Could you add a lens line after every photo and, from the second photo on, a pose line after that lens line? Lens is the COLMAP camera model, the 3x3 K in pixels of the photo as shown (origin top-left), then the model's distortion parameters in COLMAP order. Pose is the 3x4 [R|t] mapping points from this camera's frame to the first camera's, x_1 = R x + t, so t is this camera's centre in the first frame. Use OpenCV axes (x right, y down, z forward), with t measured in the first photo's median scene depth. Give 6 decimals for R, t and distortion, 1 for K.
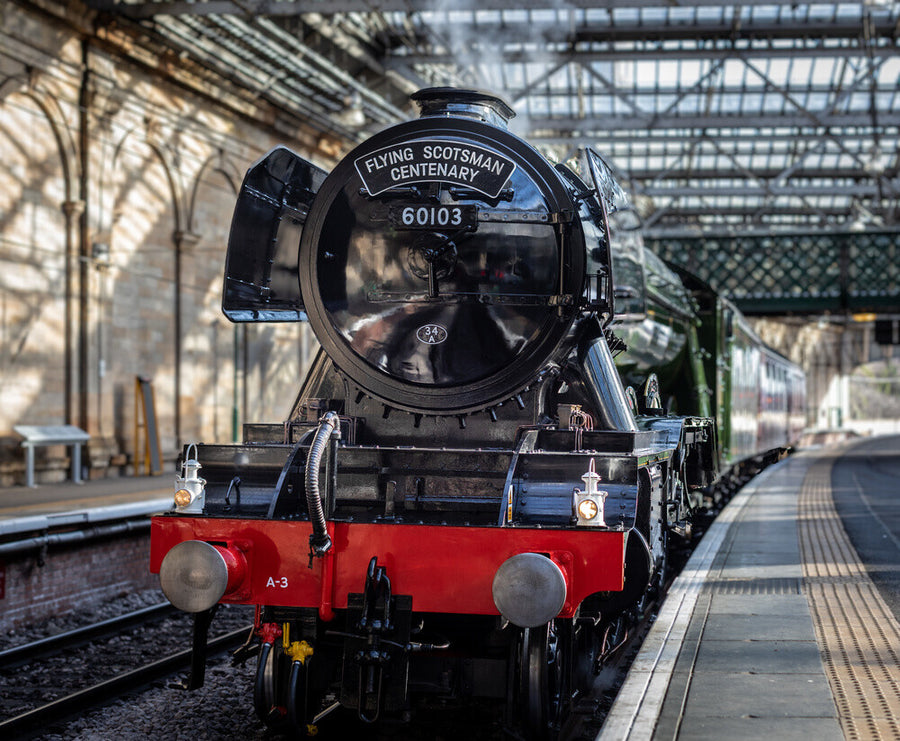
lens RADIAL K [[1737.9, 0, 511.2], [0, 1737.9, 370.9], [0, 0, 1]] dist [0.041894, 0.156636]
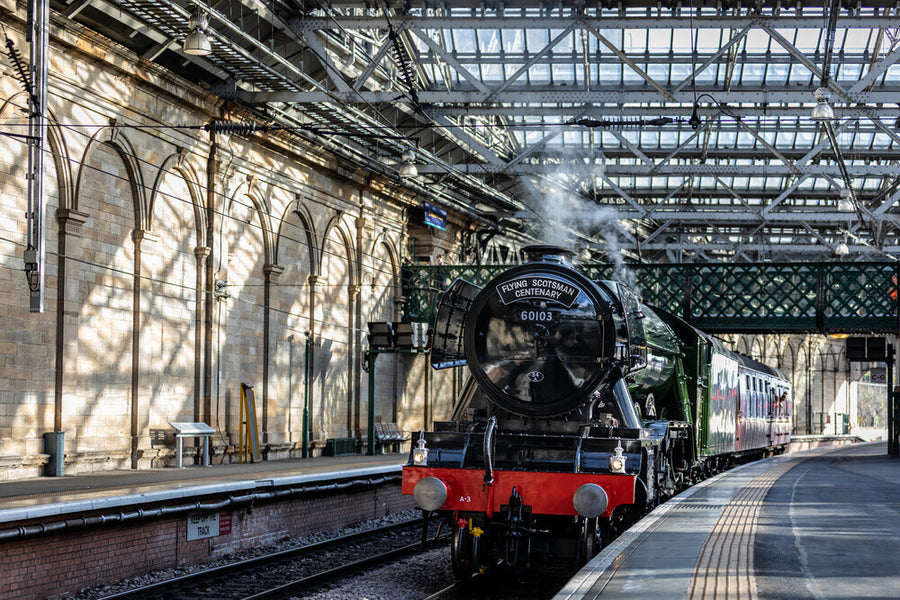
lens RADIAL K [[2007.8, 0, 450.0], [0, 2007.8, 300.0], [0, 0, 1]] dist [-0.259563, 10.639079]
pose [[0.999668, 0.011536, -0.023043, -0.033892], [-0.012291, 0.999384, -0.032870, -0.011905], [0.022649, 0.033142, 0.999194, -0.463581]]
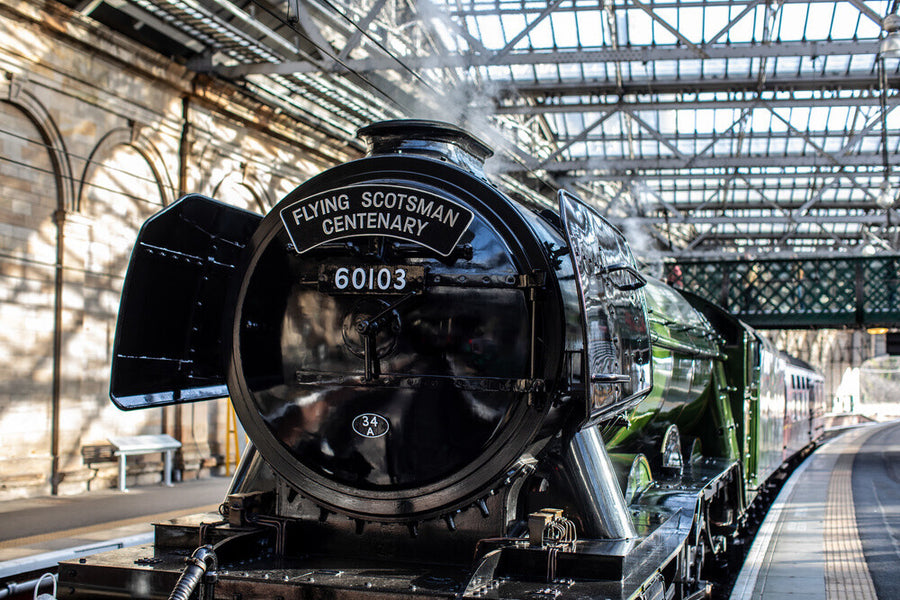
lens RADIAL K [[1349.9, 0, 425.3], [0, 1349.9, 302.9], [0, 0, 1]] dist [-0.114428, 0.031906]
pose [[0.992724, 0.001014, -0.120407, 0.020343], [-0.005774, 0.999215, -0.039190, -0.019990], [0.120272, 0.039600, 0.991951, 0.143882]]
